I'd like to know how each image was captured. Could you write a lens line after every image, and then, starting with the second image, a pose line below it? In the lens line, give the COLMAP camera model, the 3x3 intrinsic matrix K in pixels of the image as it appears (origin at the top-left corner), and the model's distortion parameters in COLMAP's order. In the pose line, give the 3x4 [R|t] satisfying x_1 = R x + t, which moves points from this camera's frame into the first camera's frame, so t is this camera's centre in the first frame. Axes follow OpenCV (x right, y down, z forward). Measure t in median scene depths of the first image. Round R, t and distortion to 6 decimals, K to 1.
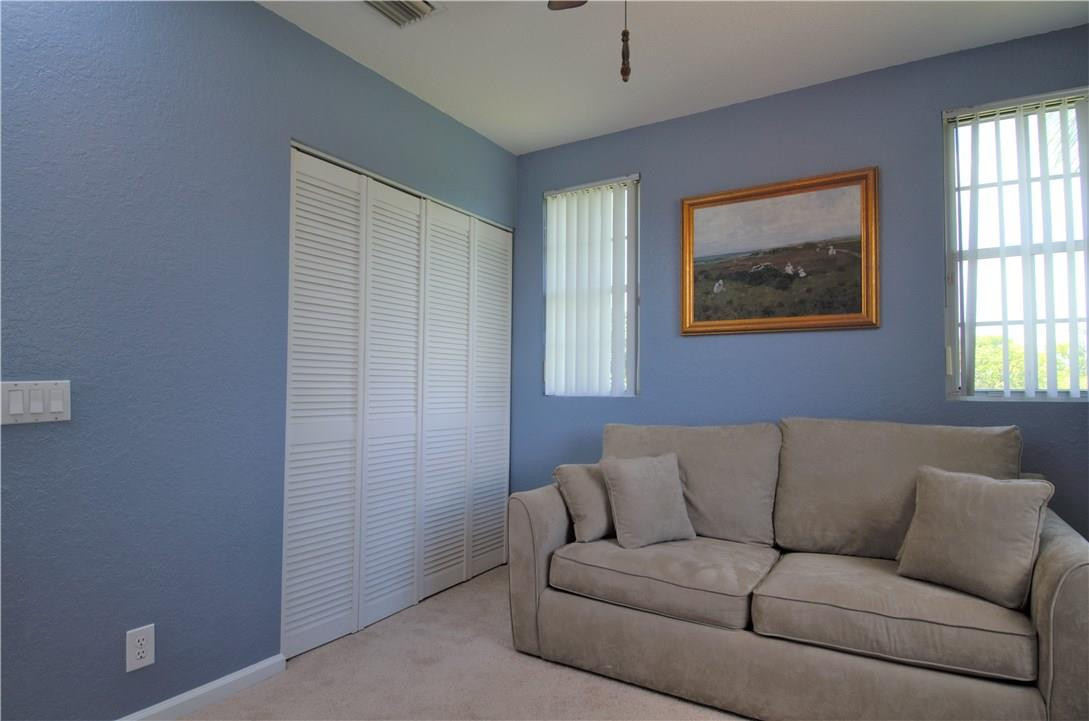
lens RADIAL K [[582.0, 0, 545.1], [0, 582.0, 363.7], [0, 0, 1]] dist [0.008221, -0.003732]
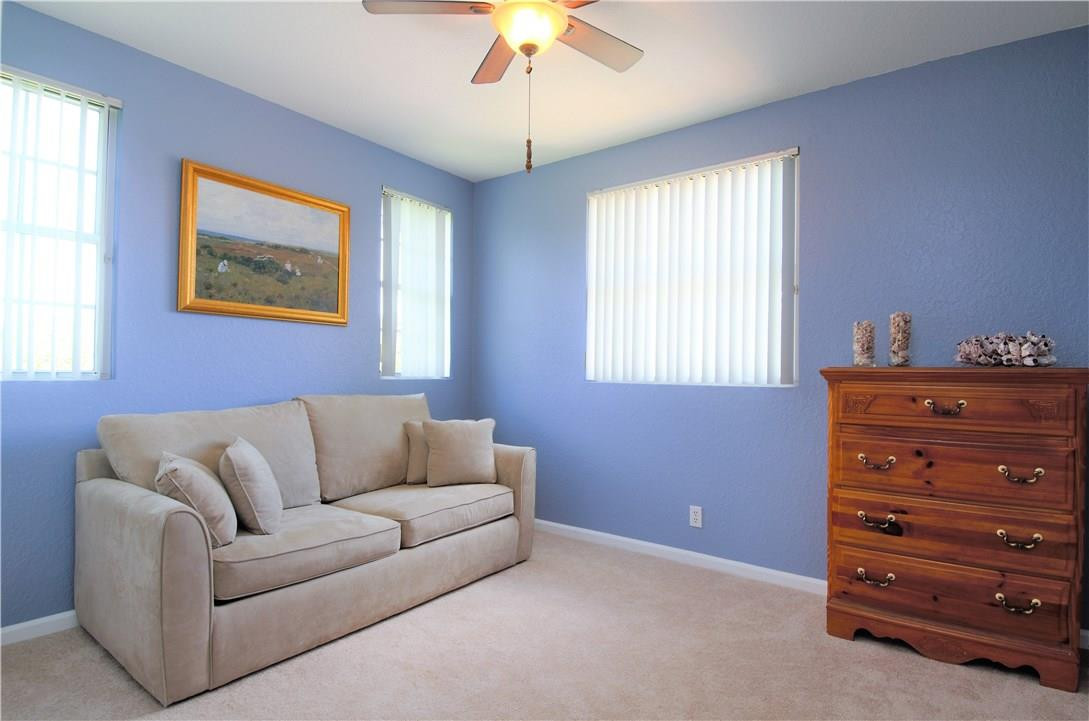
lens RADIAL K [[582.0, 0, 544.2], [0, 582.0, 364.8], [0, 0, 1]] dist [0.008221, -0.003732]
pose [[0.095258, 0.015004, 0.995340, -0.662991], [-0.051426, 0.998625, -0.010132, 0.016141], [-0.994123, -0.050221, 0.095898, 0.380499]]
